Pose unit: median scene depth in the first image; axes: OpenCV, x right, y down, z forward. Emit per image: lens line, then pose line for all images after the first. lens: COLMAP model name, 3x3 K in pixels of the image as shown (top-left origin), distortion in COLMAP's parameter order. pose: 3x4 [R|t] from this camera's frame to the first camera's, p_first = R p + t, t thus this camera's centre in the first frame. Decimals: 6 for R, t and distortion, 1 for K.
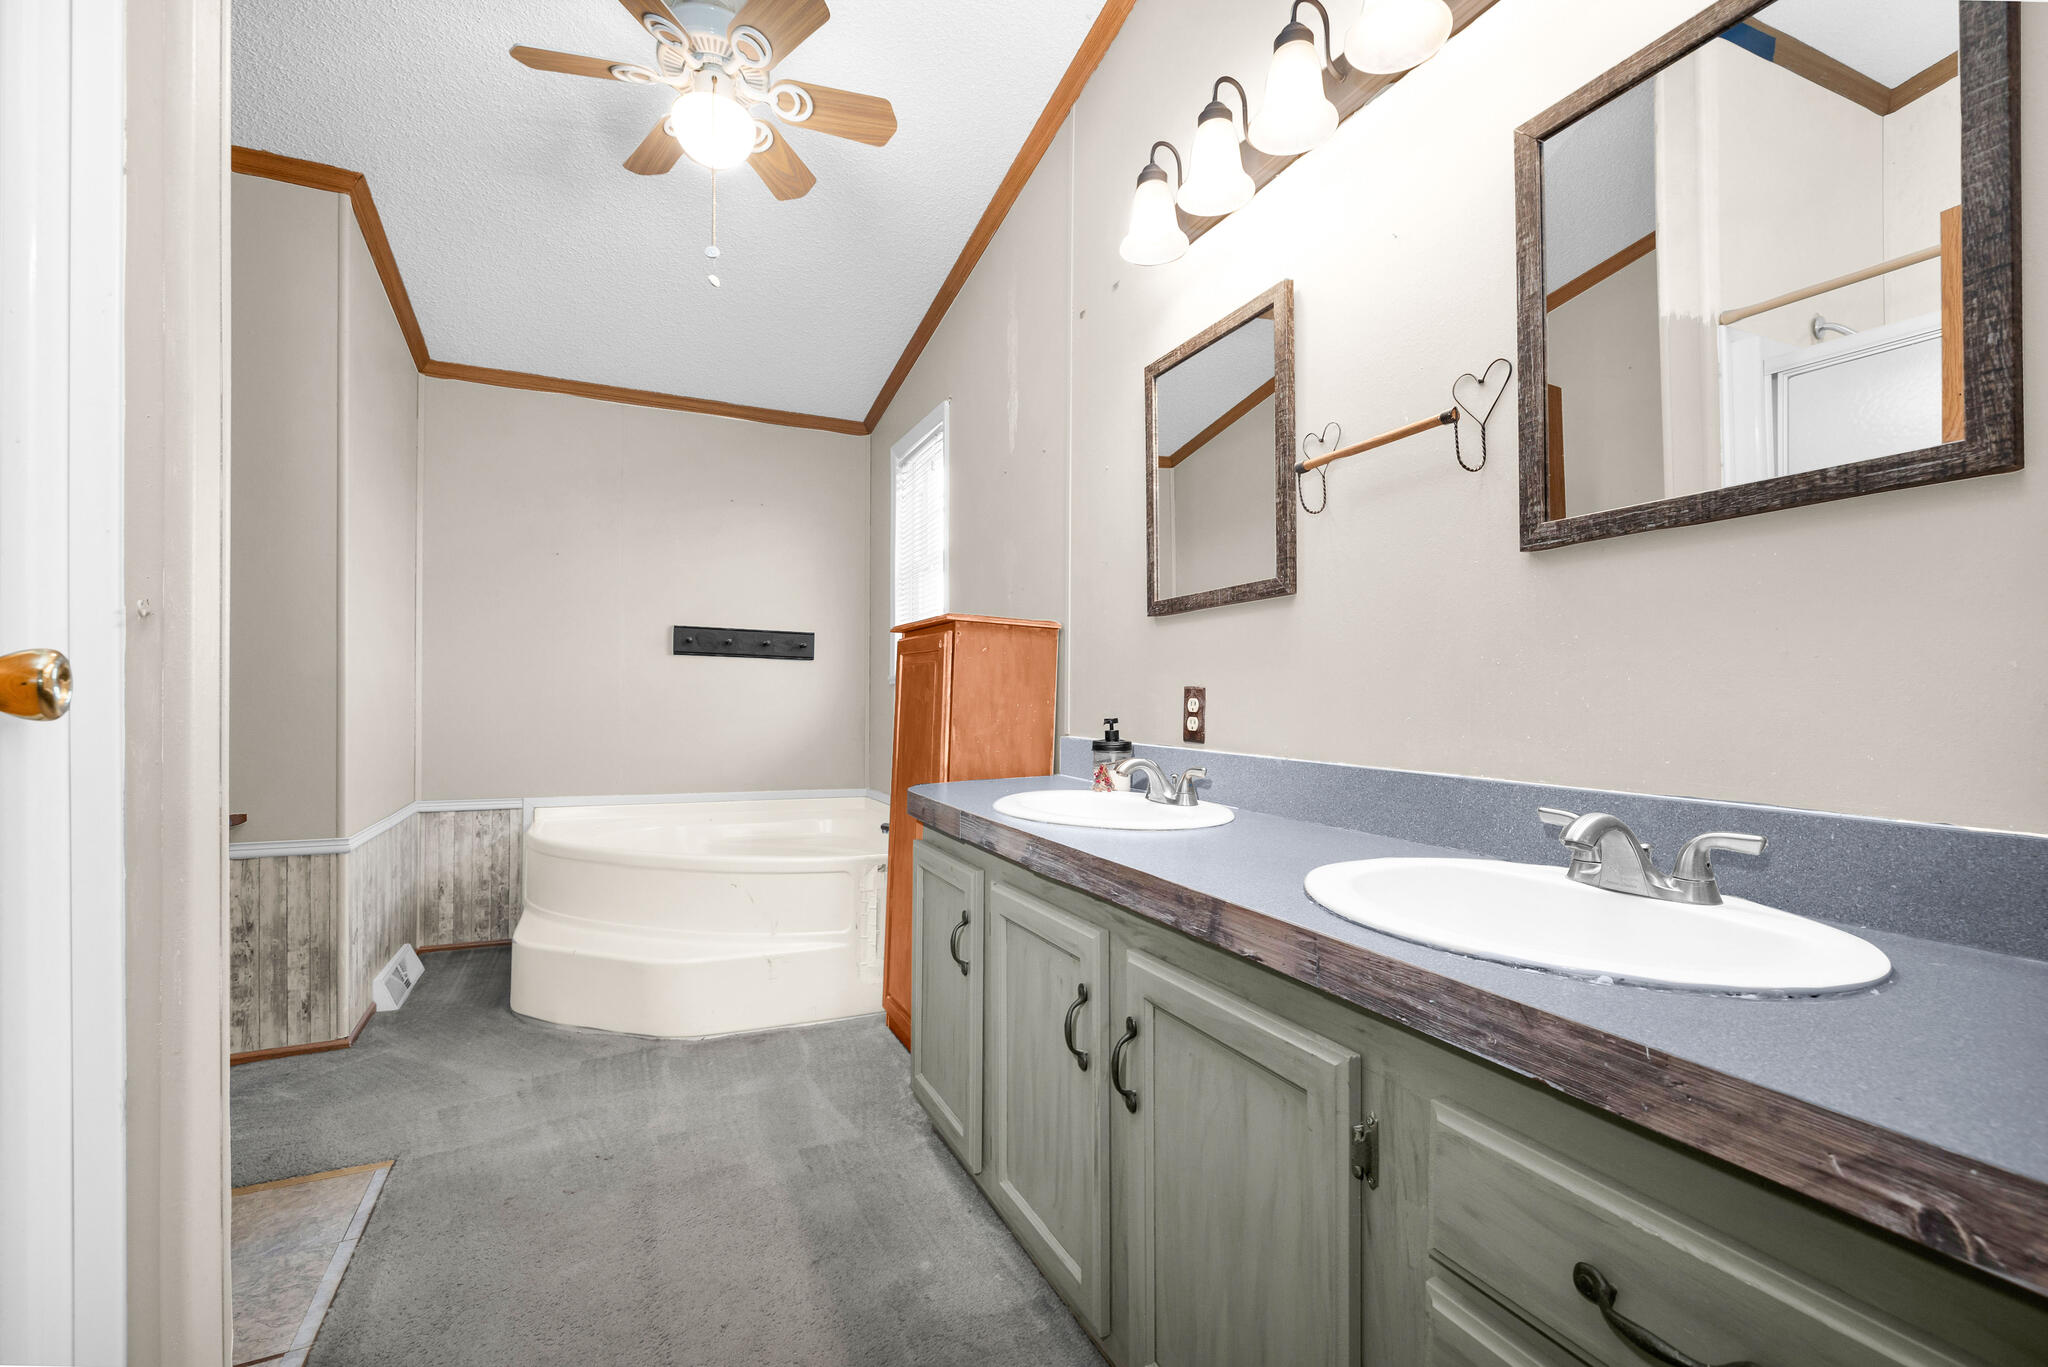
lens RADIAL K [[871.7, 0, 1034.1], [0, 871.7, 705.1], [0, 0, 1]] dist [-0.001951, 0.000271]
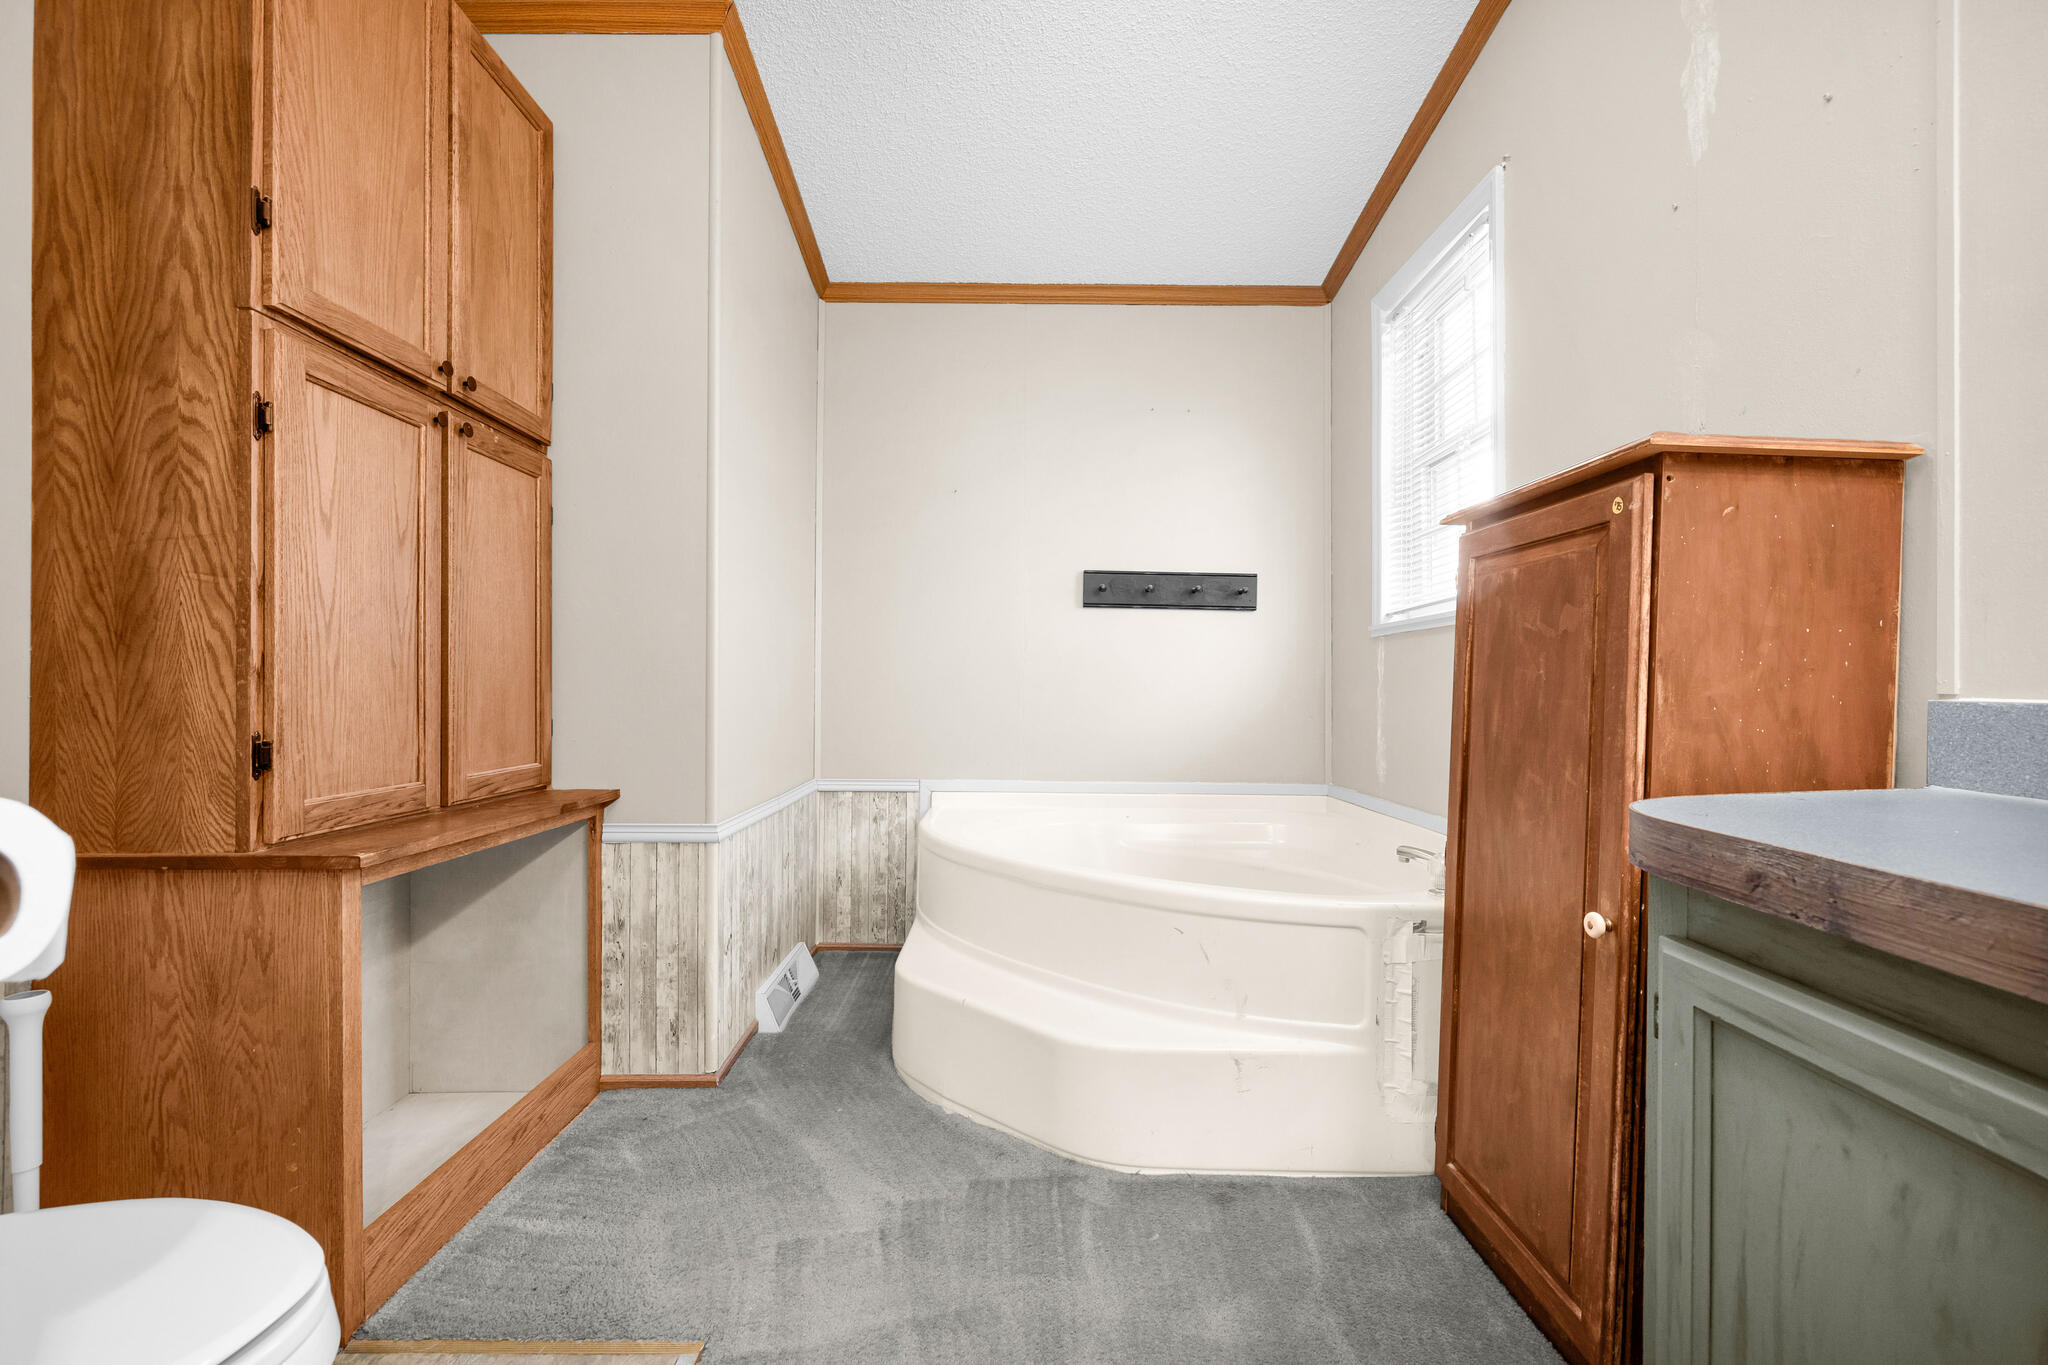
lens RADIAL K [[871.7, 0, 1026.5], [0, 871.7, 687.2], [0, 0, 1]] dist [-0.001951, 0.000271]
pose [[0.903588, -0.003019, -0.428393, -0.165439], [0.001000, 0.999987, -0.004938, 0.027077], [0.428402, 0.004034, 0.903579, 0.355817]]
